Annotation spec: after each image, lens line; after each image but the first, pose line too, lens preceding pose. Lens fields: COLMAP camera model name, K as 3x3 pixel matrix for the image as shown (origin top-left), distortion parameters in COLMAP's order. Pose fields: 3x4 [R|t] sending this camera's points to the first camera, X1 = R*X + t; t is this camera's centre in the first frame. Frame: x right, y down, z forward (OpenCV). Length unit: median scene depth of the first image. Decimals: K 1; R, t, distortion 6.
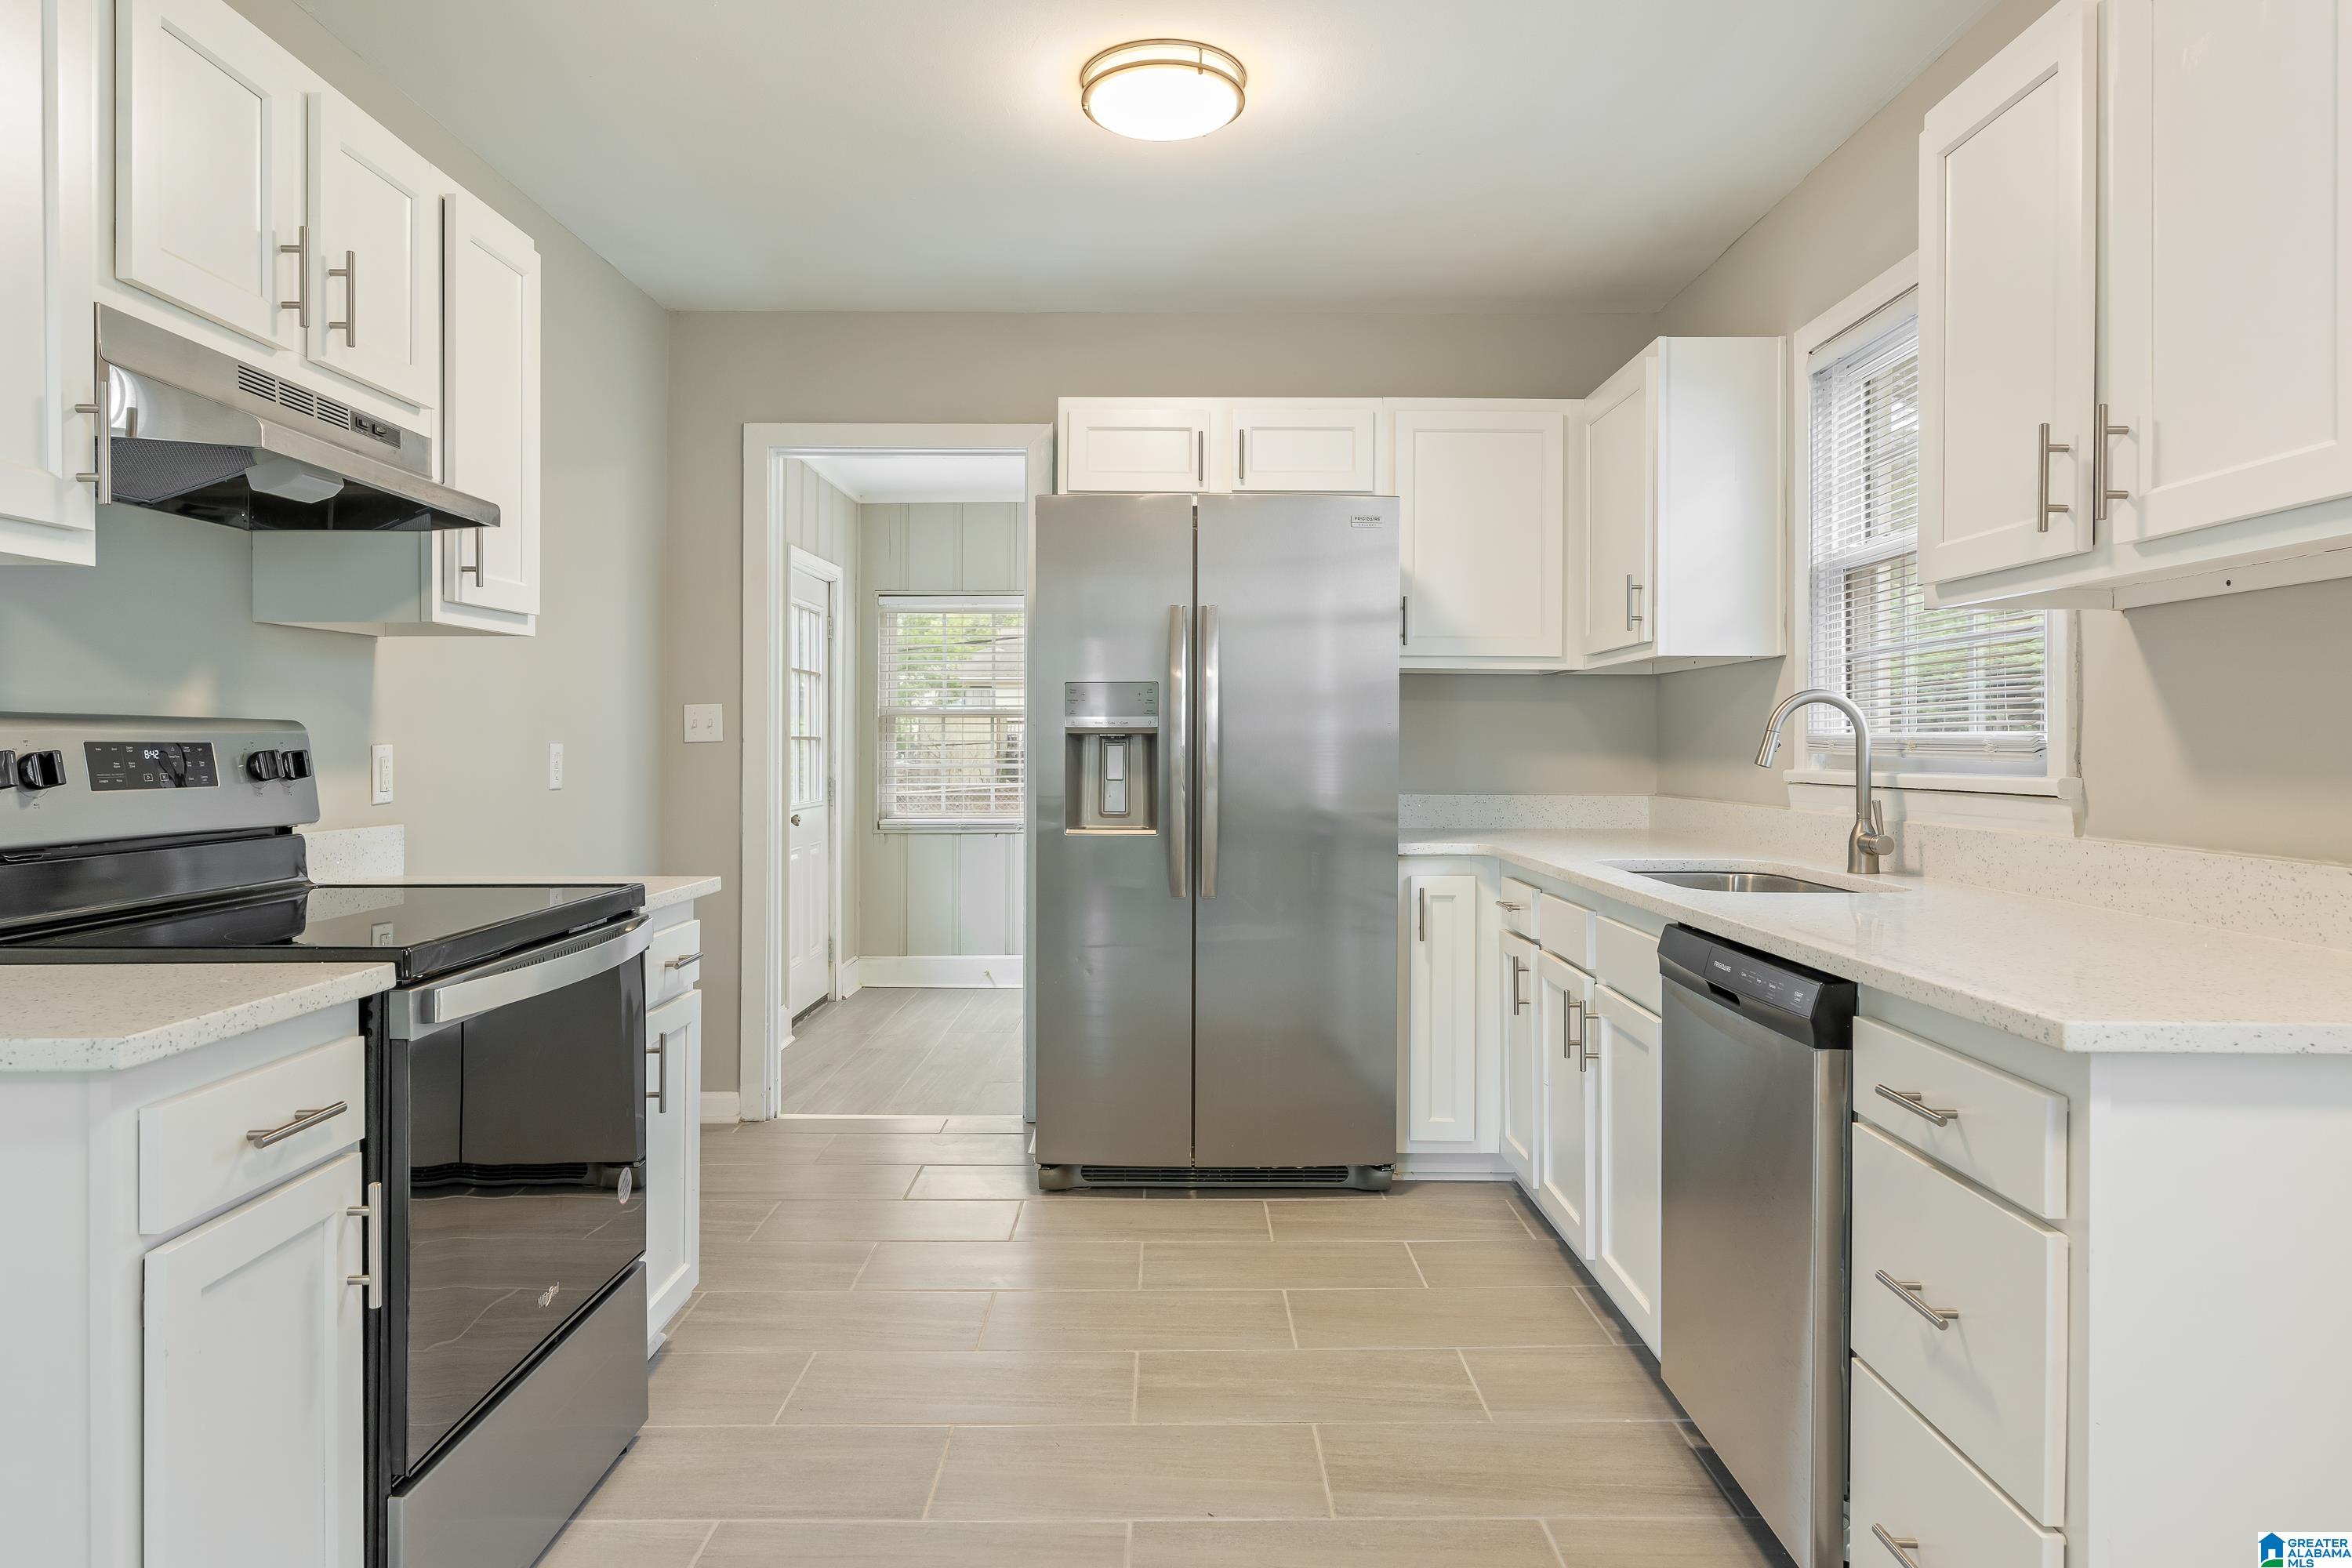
lens RADIAL K [[1472.5, 0, 1178.9], [0, 1472.5, 749.9], [0, 0, 1]] dist [-0.000213, -0.000100]
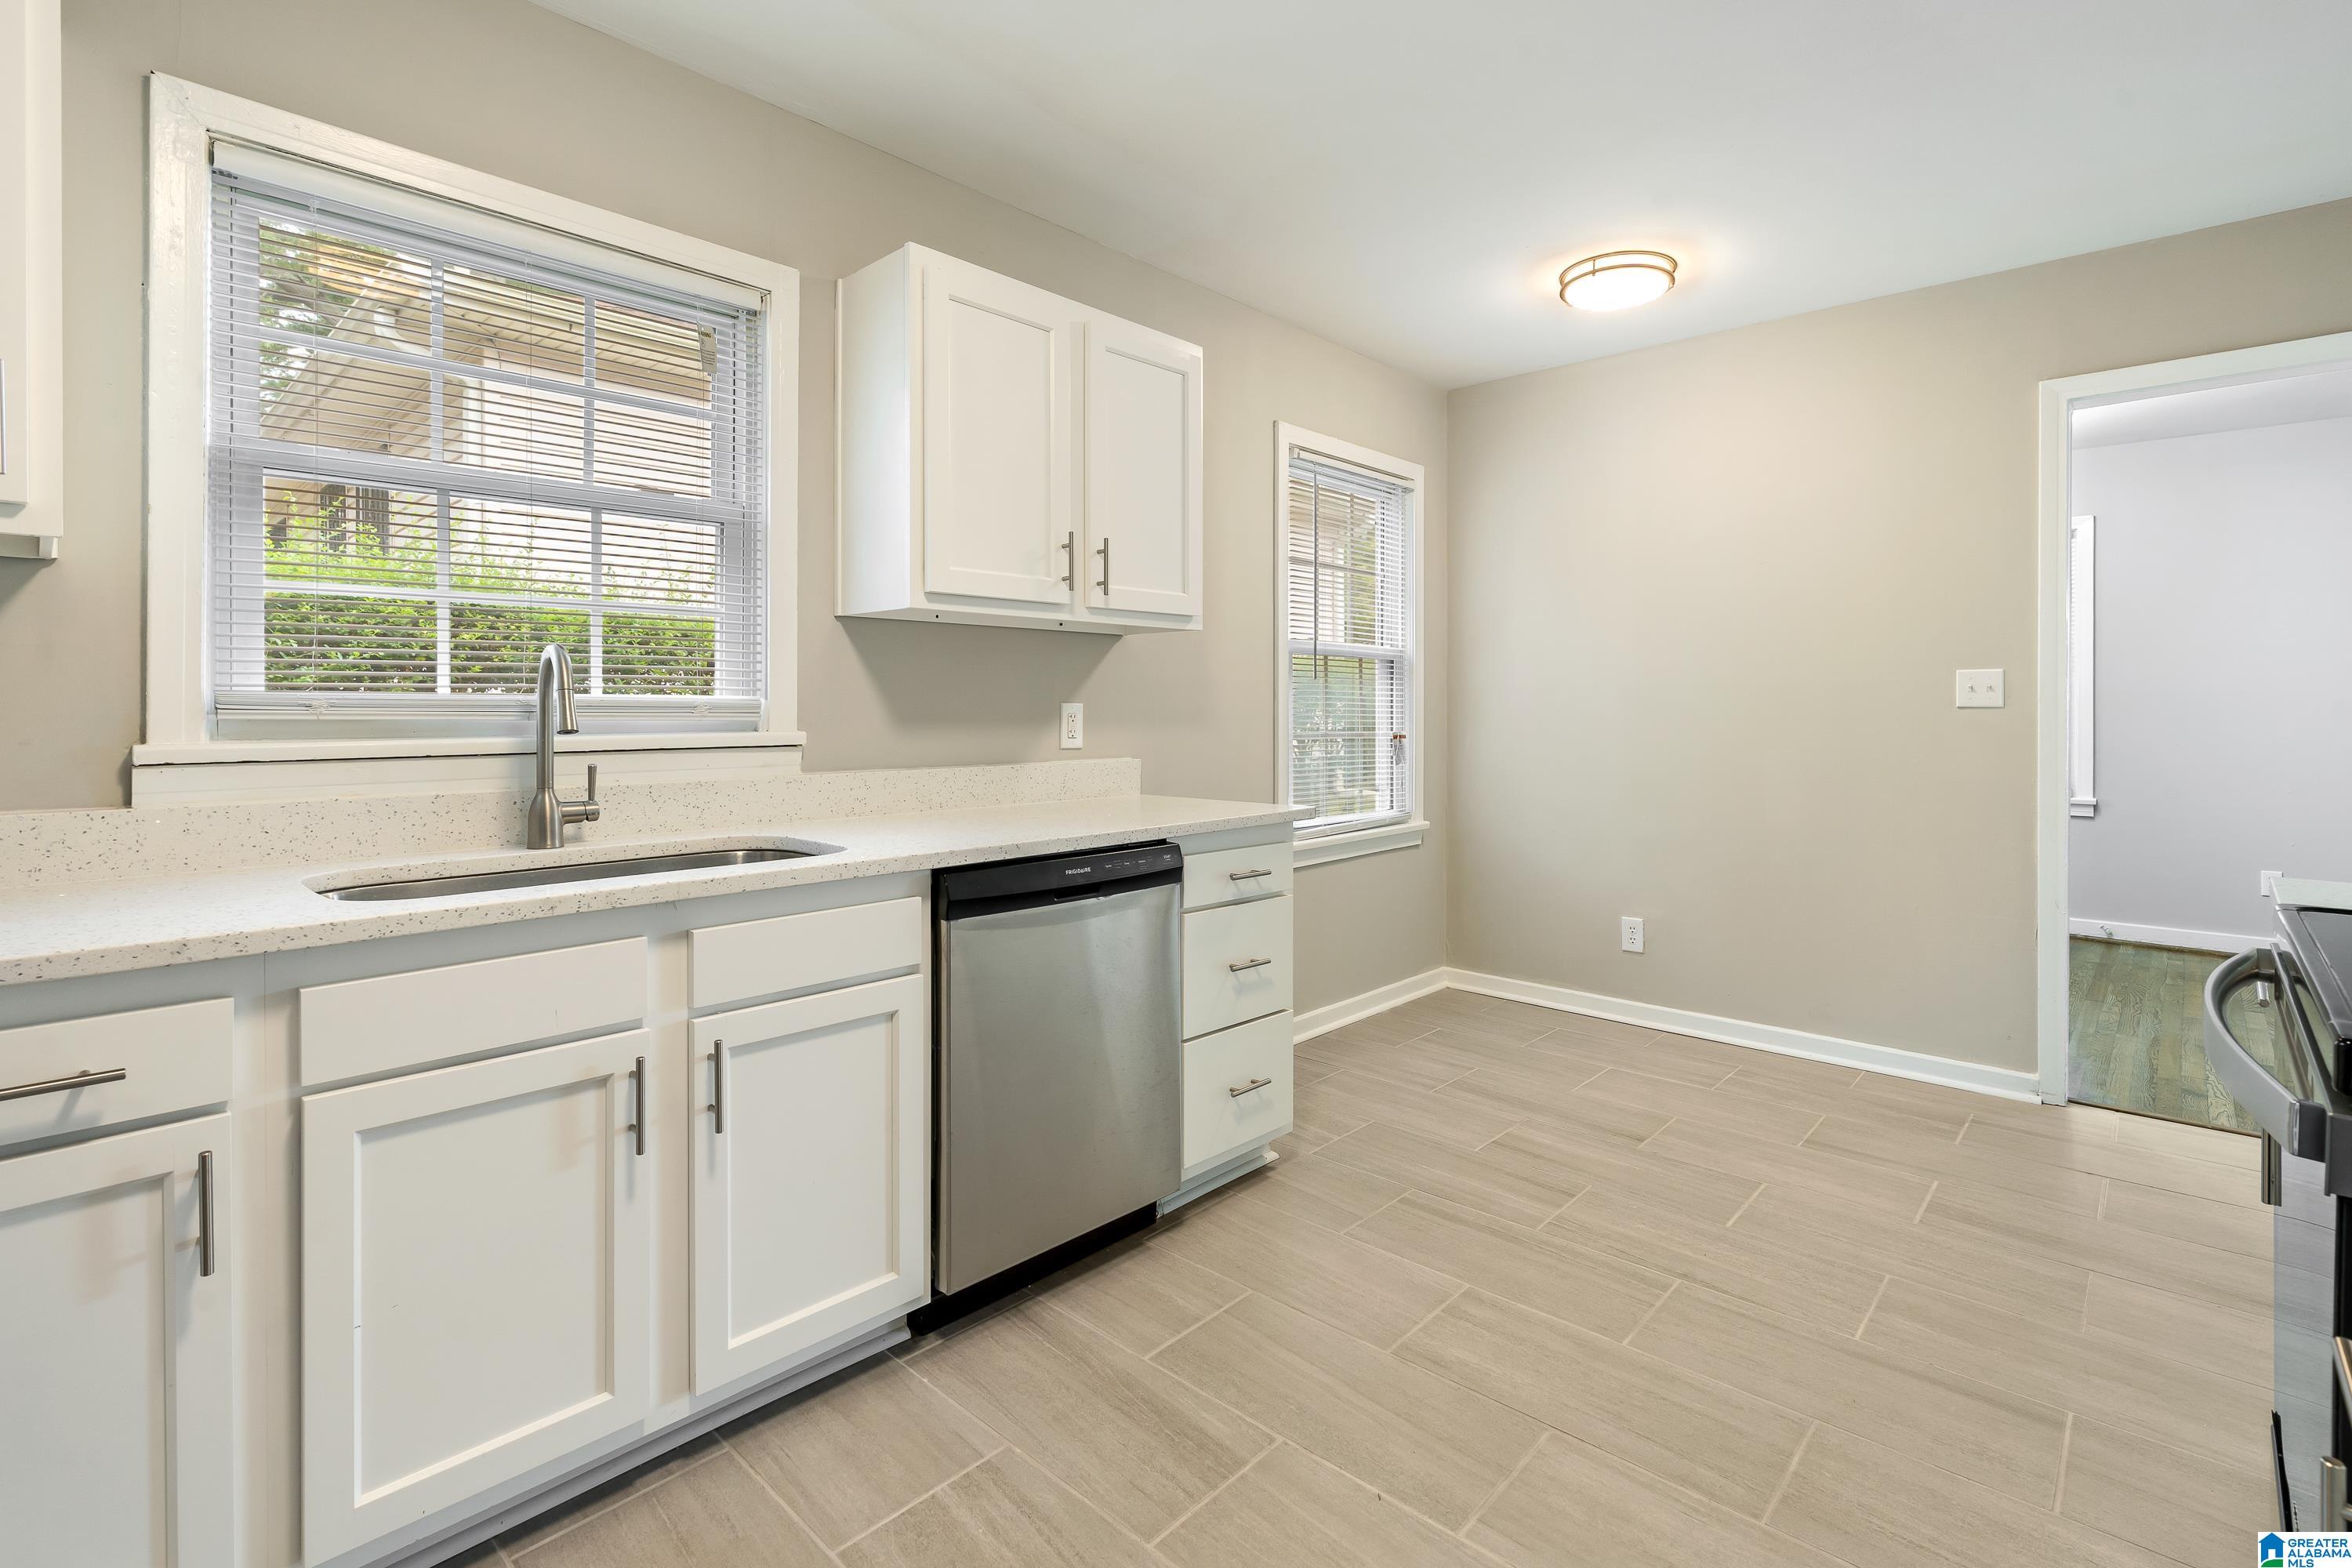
lens RADIAL K [[1092.5, 0, 1176.7], [0, 1092.5, 709.8], [0, 0, 1]] dist [-0.000287, 0.000159]
pose [[-0.732334, -0.002886, 0.680940, -0.343457], [-0.000301, 0.999992, 0.003914, -0.005395], [-0.680946, 0.002661, -0.732329, 1.496226]]
